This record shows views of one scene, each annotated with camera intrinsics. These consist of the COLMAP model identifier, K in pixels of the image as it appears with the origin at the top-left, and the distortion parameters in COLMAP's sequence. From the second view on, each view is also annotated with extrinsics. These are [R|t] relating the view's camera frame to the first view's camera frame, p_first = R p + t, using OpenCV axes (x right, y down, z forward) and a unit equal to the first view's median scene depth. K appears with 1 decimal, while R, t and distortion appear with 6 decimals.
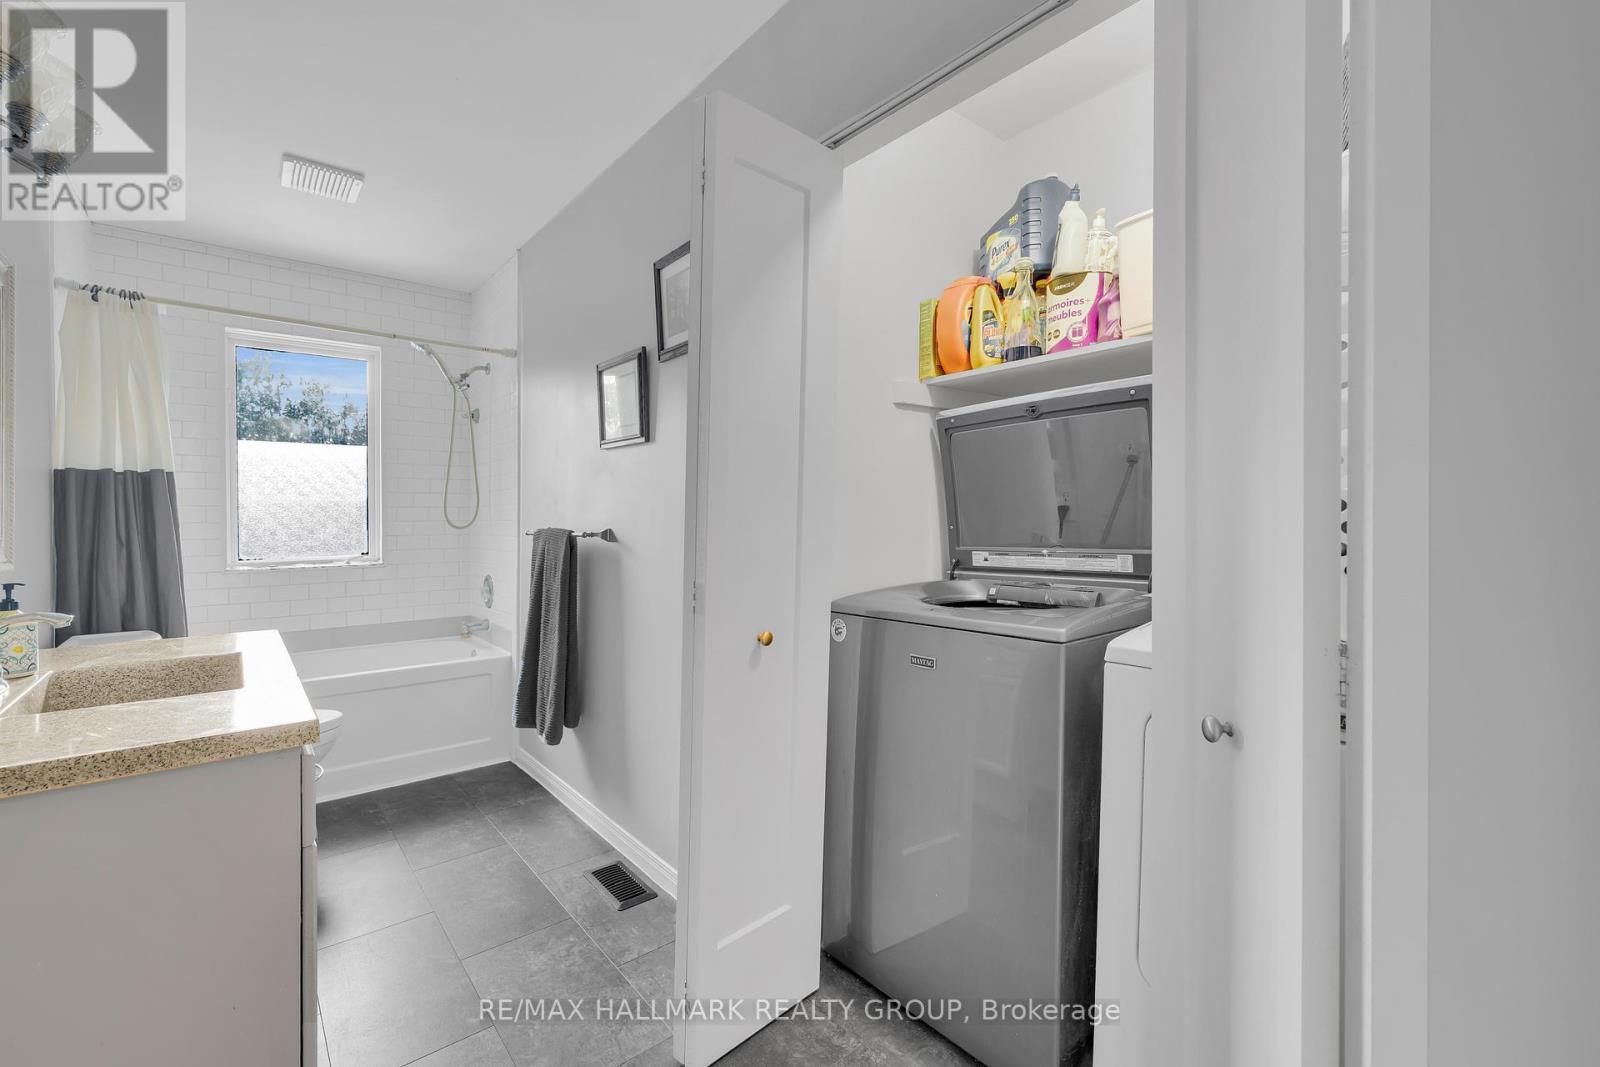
lens RADIAL K [[670.3, 0, 802.0], [0, 670.3, 526.1], [0, 0, 1]] dist [0.004448, 0.000016]
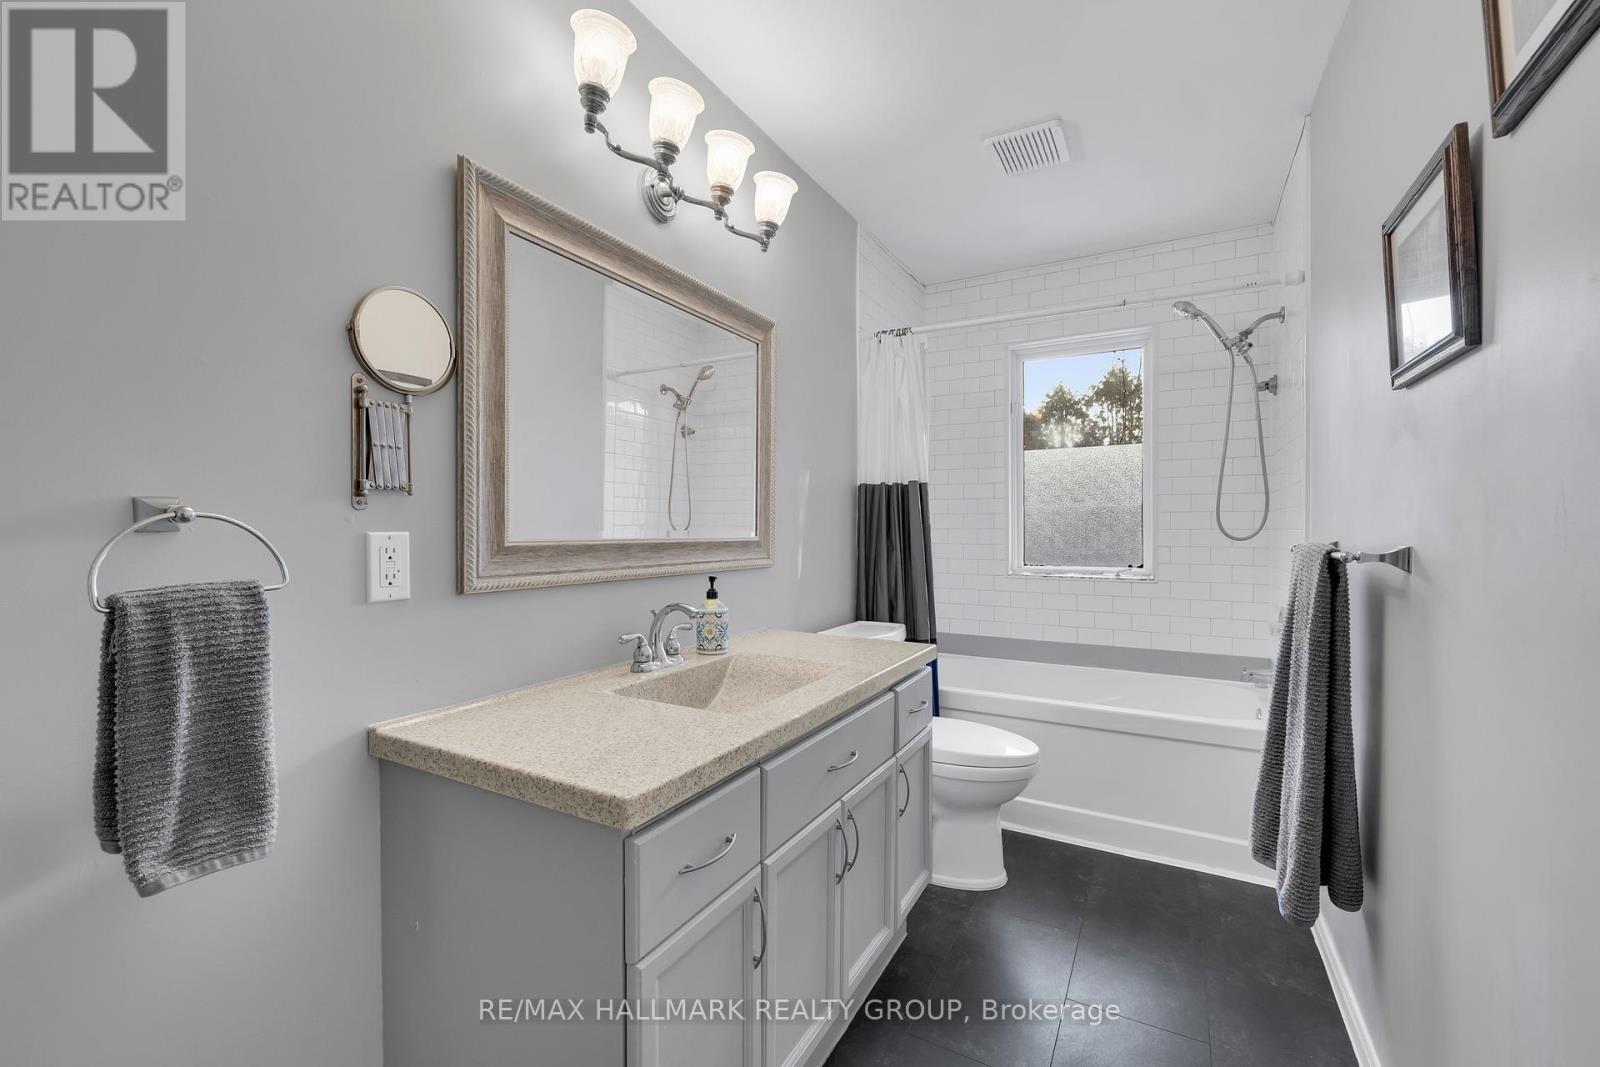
lens RADIAL K [[670.3, 0, 799.8], [0, 670.3, 519.9], [0, 0, 1]] dist [0.004448, 0.000016]
pose [[0.361062, -0.008553, -0.932503, 0.011205], [-0.012799, 0.999818, -0.014126, -0.001498], [0.932454, 0.017035, 0.360887, 0.354974]]
